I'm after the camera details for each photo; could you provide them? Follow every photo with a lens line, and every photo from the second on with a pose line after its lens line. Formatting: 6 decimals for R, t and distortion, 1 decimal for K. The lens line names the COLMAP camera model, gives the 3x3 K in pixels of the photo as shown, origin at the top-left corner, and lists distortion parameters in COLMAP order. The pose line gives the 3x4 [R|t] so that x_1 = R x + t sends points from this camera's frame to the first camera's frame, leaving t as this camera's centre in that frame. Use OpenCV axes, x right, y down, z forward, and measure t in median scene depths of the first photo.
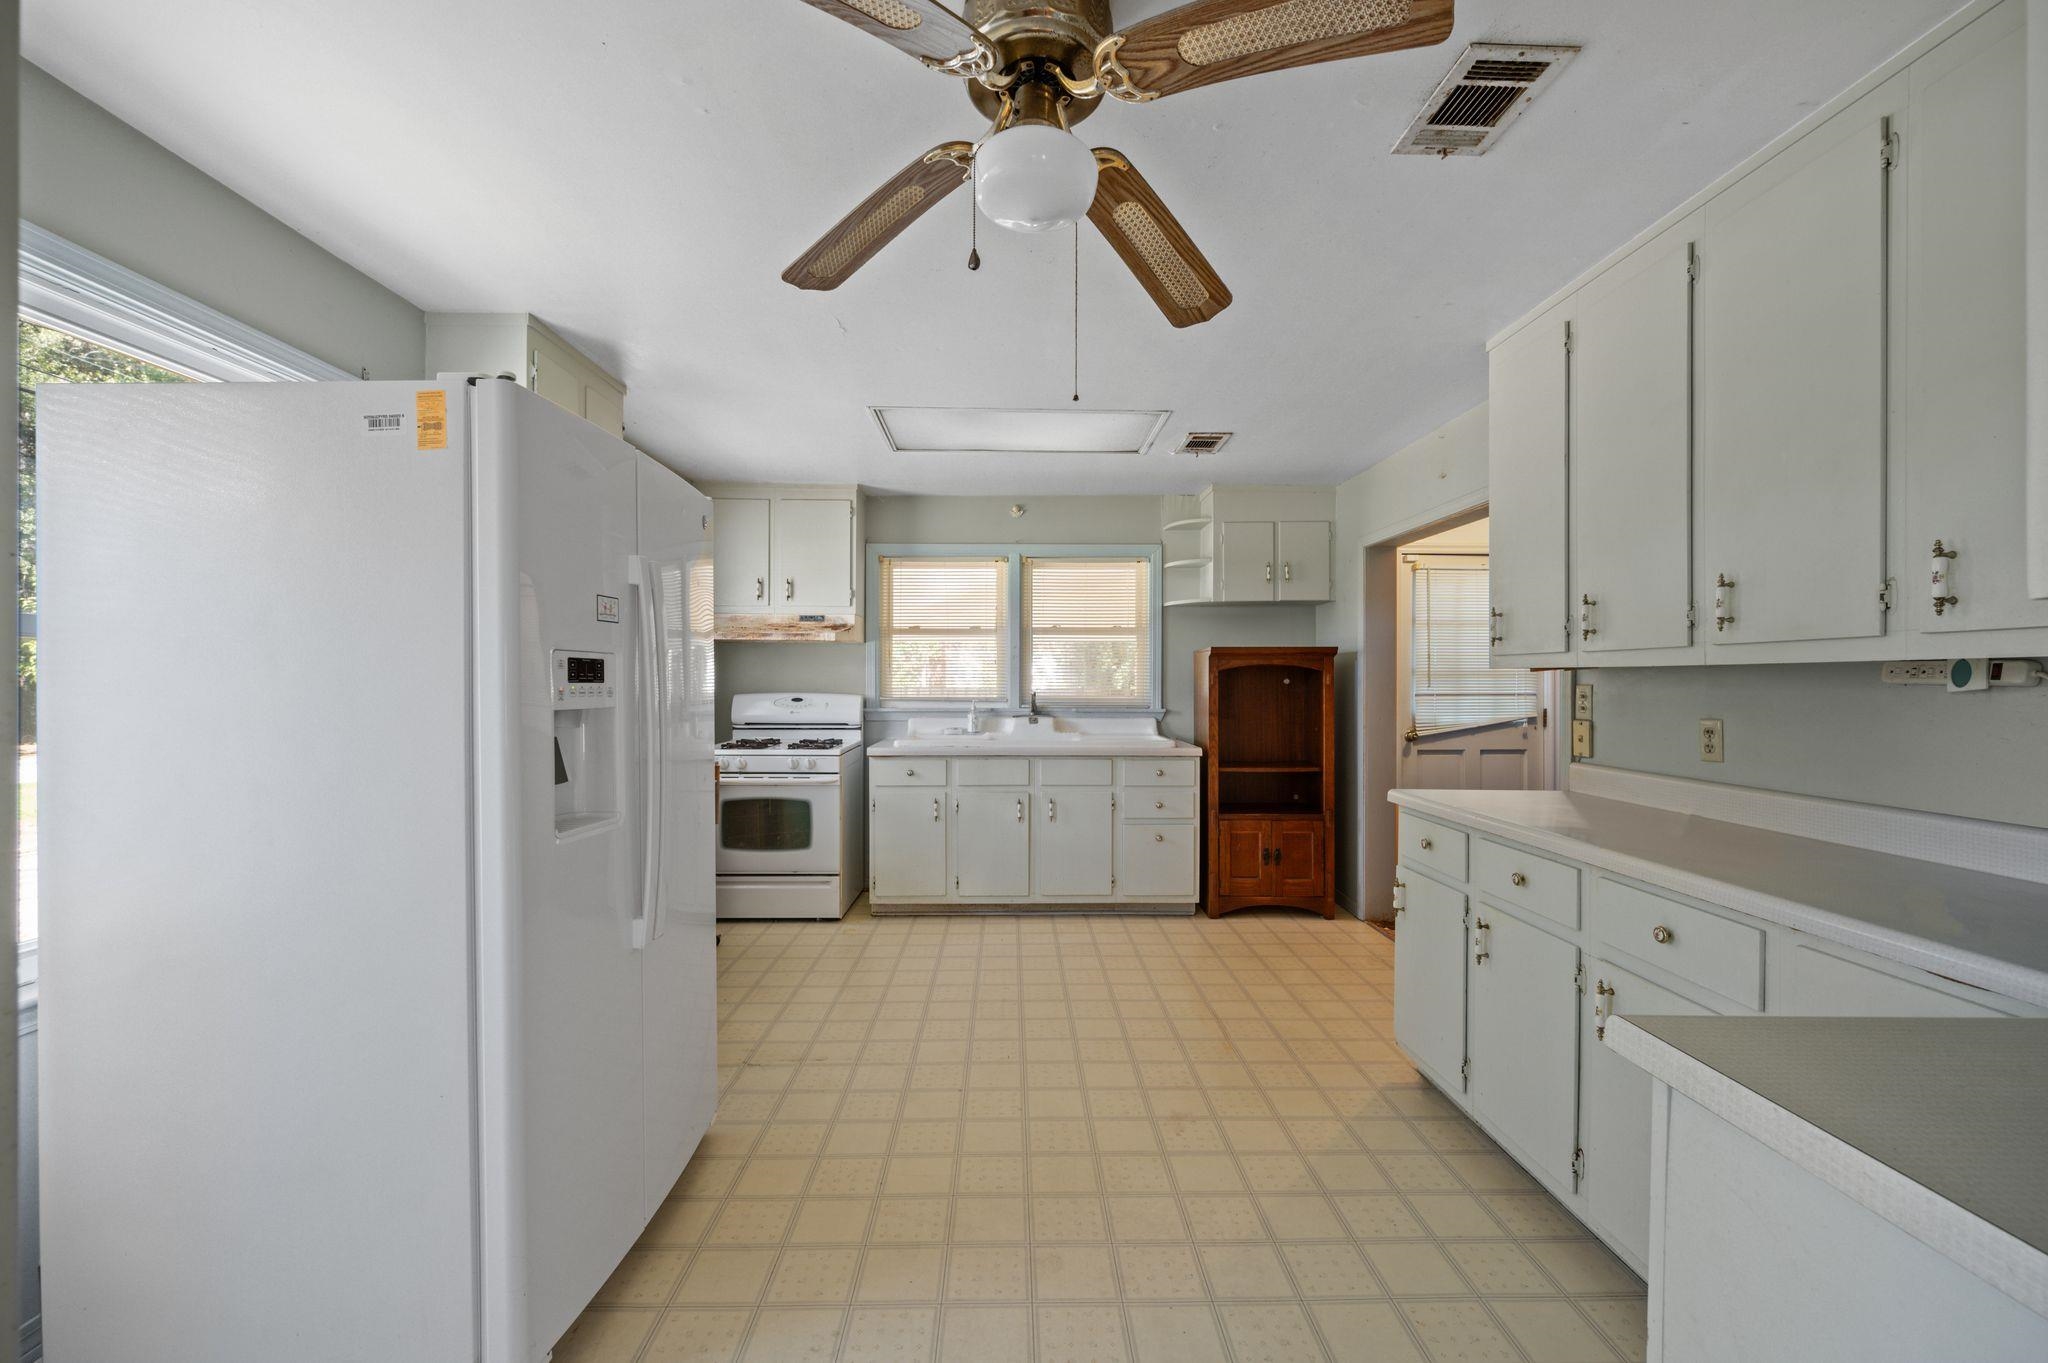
lens RADIAL K [[801.9, 0, 1024.0], [0, 801.9, 681.5], [0, 0, 1]] dist [-0.000603, -0.000124]
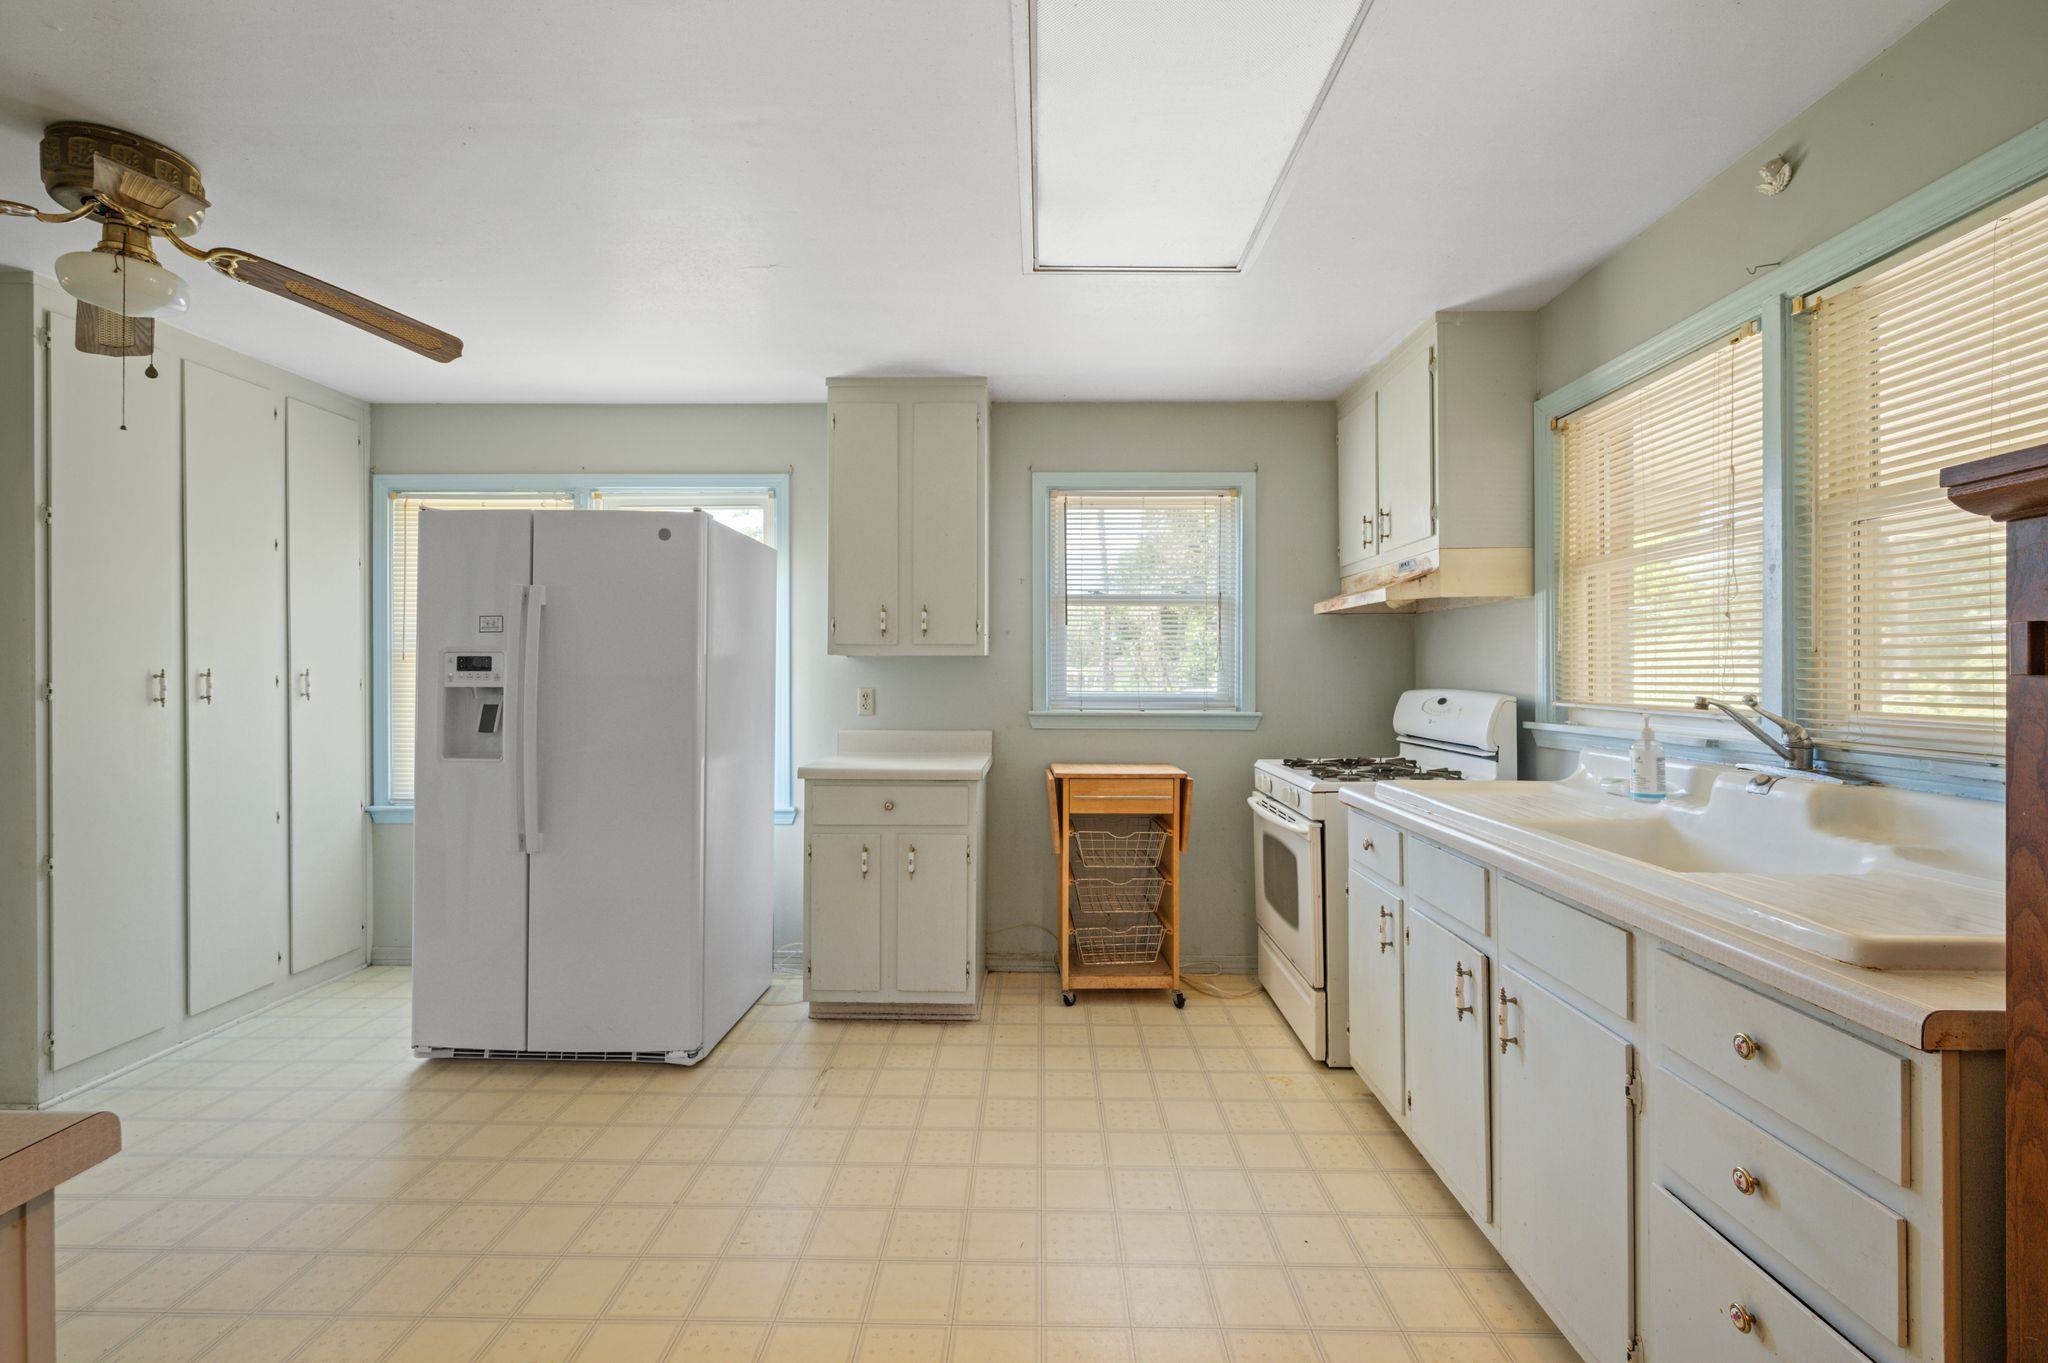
lens RADIAL K [[887.5, 0, 1027.5], [0, 887.5, 673.3], [0, 0, 1]] dist [-0.000346, -0.000056]
pose [[-0.036296, -0.001260, -0.999340, 0.434326], [0.000638, 0.999999, -0.001284, 0.003037], [0.999341, -0.000685, -0.036295, 0.784332]]
